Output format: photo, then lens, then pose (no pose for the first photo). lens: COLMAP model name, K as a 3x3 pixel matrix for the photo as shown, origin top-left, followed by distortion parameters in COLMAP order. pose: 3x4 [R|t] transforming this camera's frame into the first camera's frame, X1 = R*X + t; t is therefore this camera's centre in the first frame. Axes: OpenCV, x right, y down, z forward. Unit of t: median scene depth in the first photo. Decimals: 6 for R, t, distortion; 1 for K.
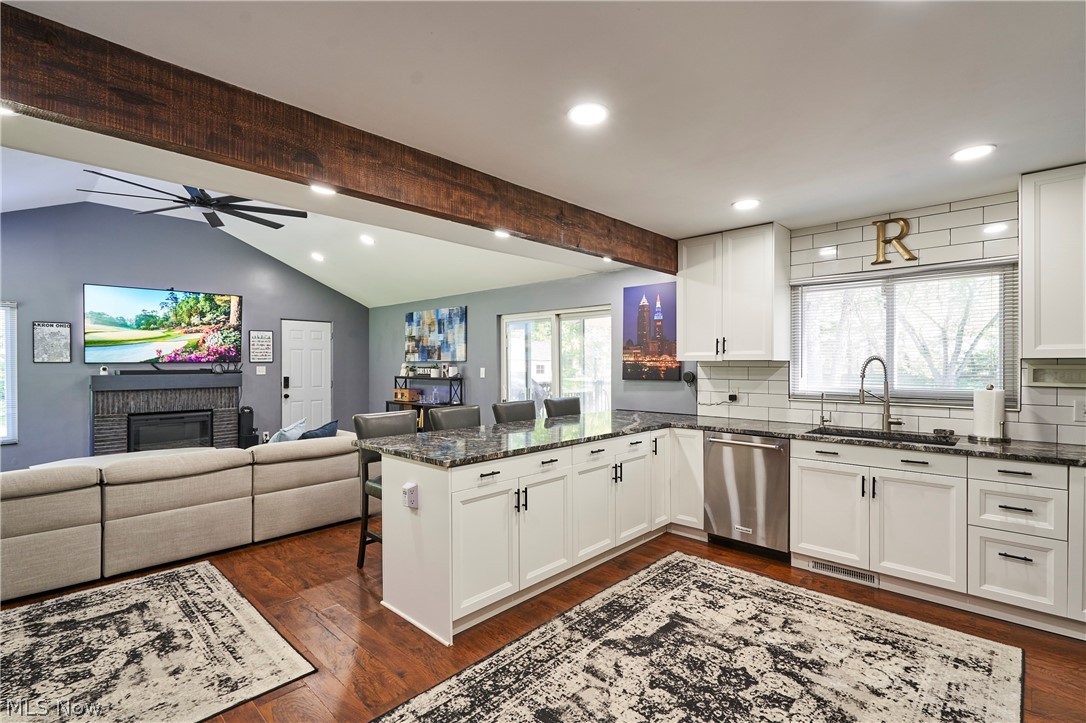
lens RADIAL K [[504.6, 0, 544.0], [0, 504.6, 365.4], [0, 0, 1]] dist [0.003135, 0.000010]
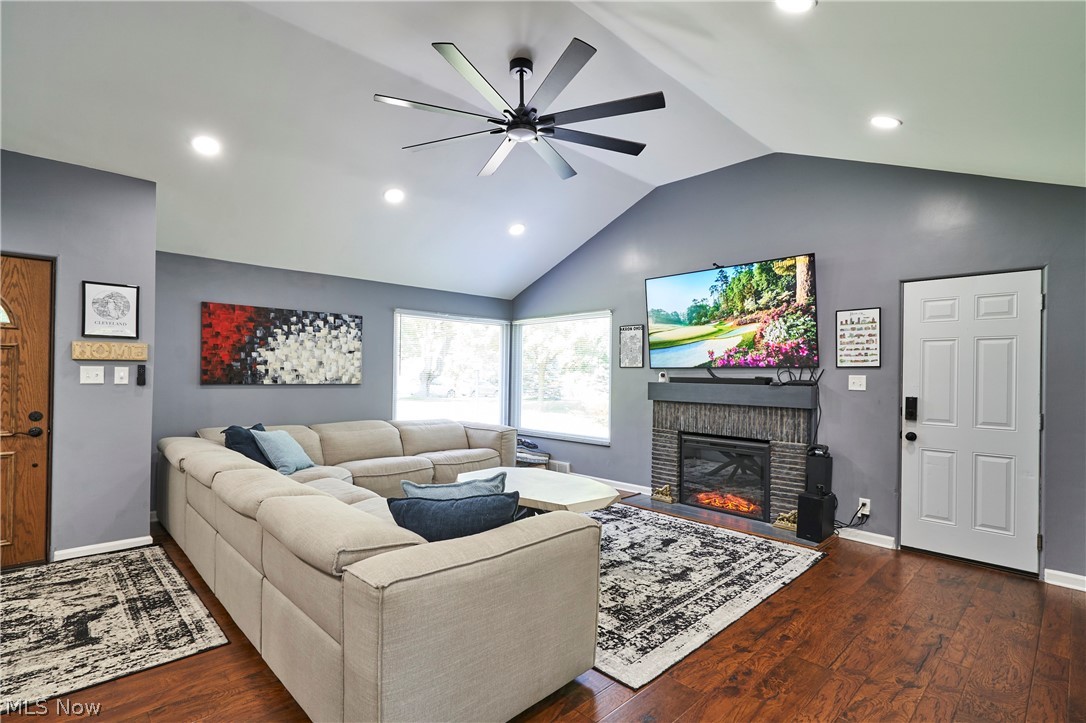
lens RADIAL K [[514.9, 0, 542.6], [0, 514.9, 371.8], [0, 0, 1]] dist [-0.000077, 0.000110]
pose [[-0.043741, -0.003308, -0.999037, 0.010522], [-0.019856, 0.999800, -0.002441, 0.011222], [0.998846, 0.019730, -0.043798, 1.197057]]
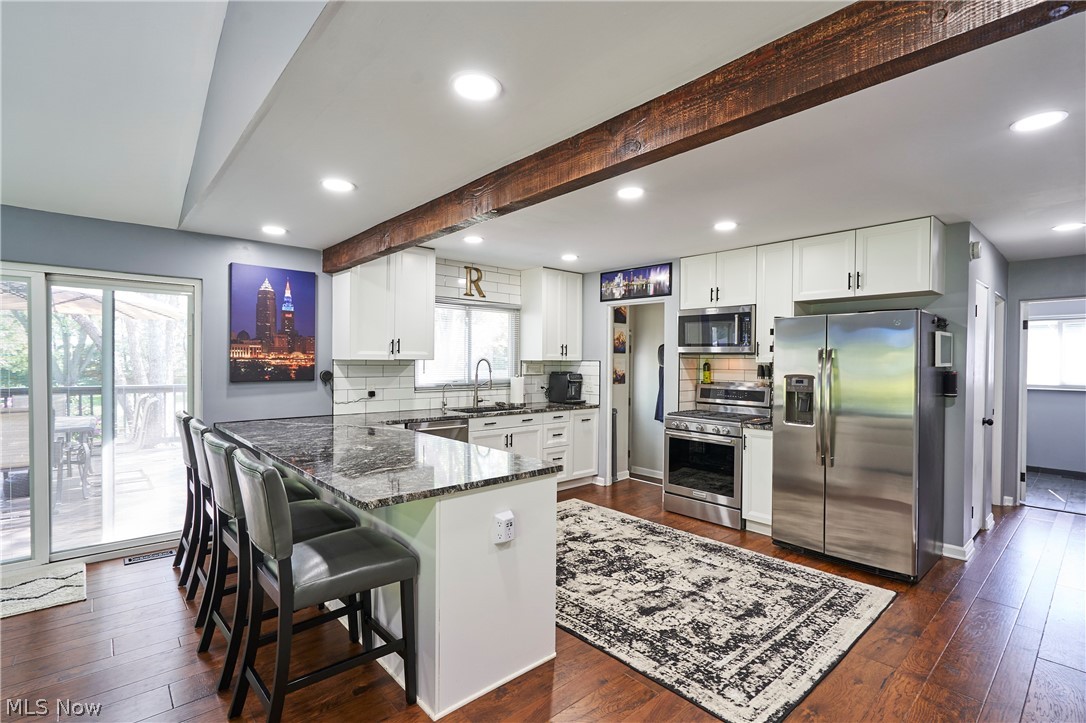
lens RADIAL K [[504.6, 0, 544.0], [0, 504.6, 365.4], [0, 0, 1]] dist [0.003135, 0.000010]
pose [[0.082320, -0.006111, 0.996587, -0.667453], [-0.002851, 0.999976, 0.006367, -0.004596], [-0.996602, -0.003366, 0.082300, 0.545525]]
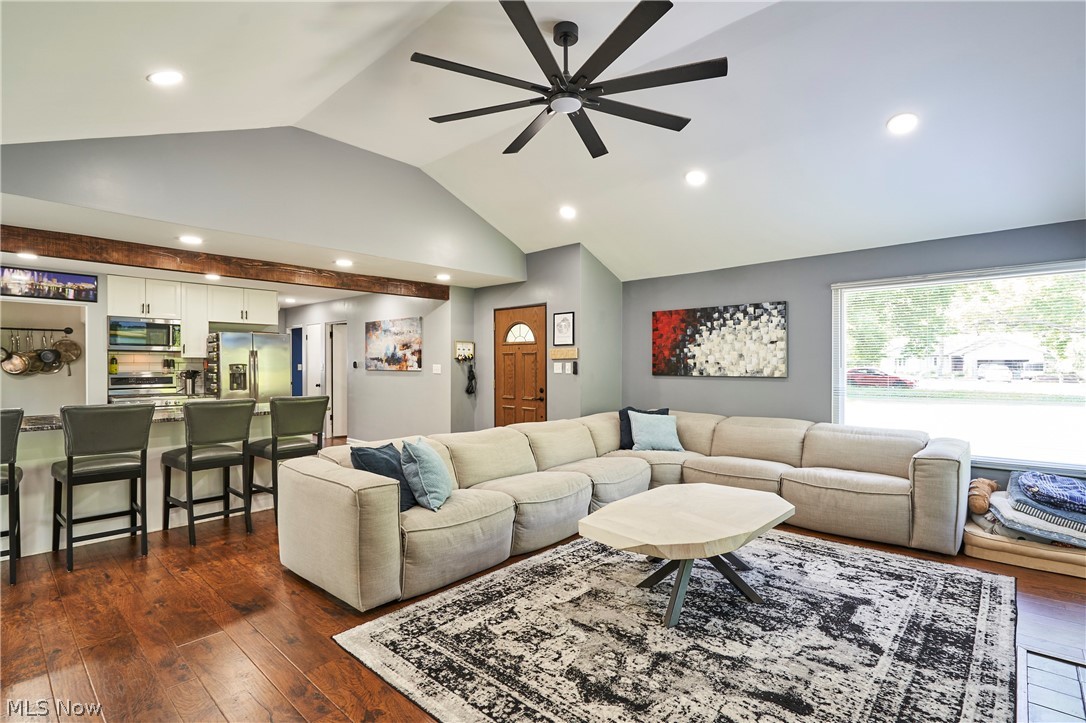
lens RADIAL K [[515.7, 0, 543.0], [0, 515.7, 361.5], [0, 0, 1]] dist [0.003171, 0.000299]
pose [[-0.999787, 0.003087, -0.020389, -0.709843], [0.003069, 0.999995, 0.000881, 0.009648], [0.020391, 0.000818, -0.999792, 1.843845]]
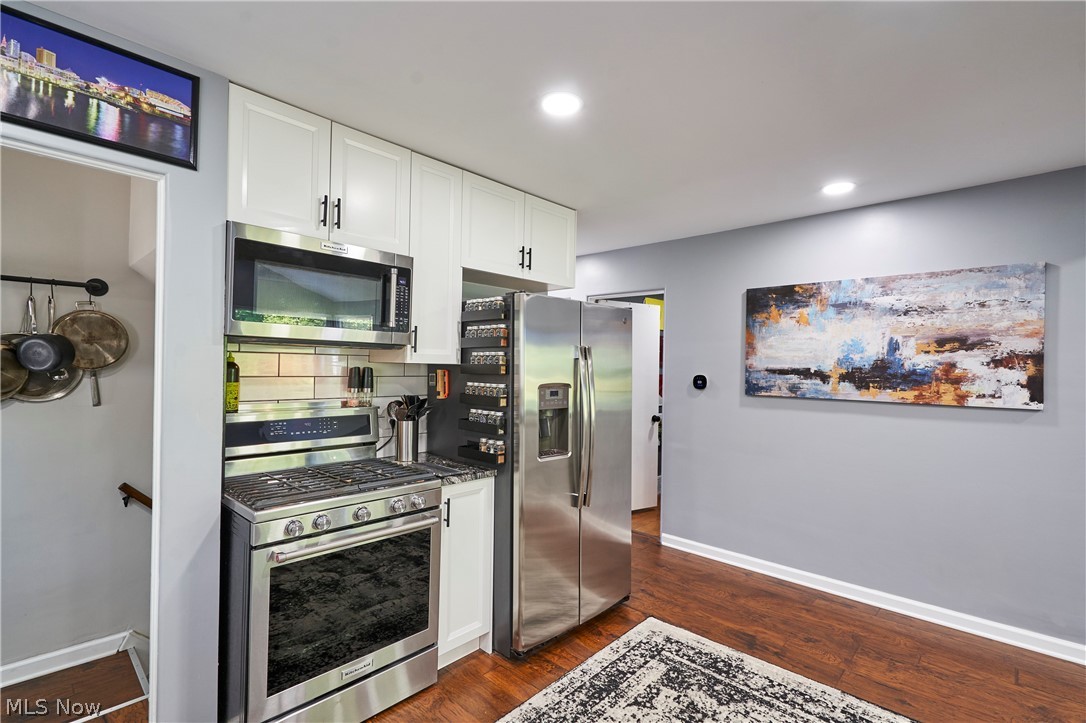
lens RADIAL K [[504.6, 0, 544.0], [0, 504.6, 365.4], [0, 0, 1]] dist [0.003135, 0.000010]
pose [[-0.999890, -0.014032, -0.004791, 0.242896], [-0.014048, 0.999896, 0.003341, -0.007012], [0.004744, 0.003408, -0.999983, 0.763539]]
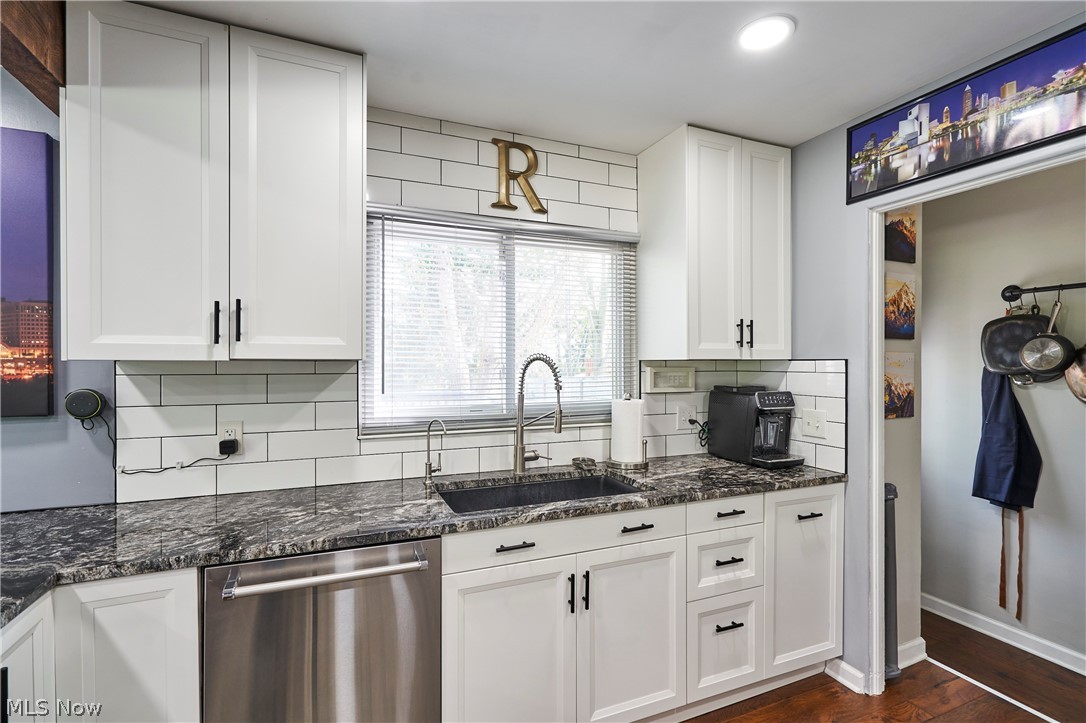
lens RADIAL K [[504.6, 0, 544.0], [0, 504.6, 365.4], [0, 0, 1]] dist [0.003135, 0.000010]
pose [[0.400832, -0.002805, 0.916147, 0.089061], [0.004689, 0.999988, 0.001011, -0.004195], [-0.916140, 0.003890, 0.400841, 0.583558]]
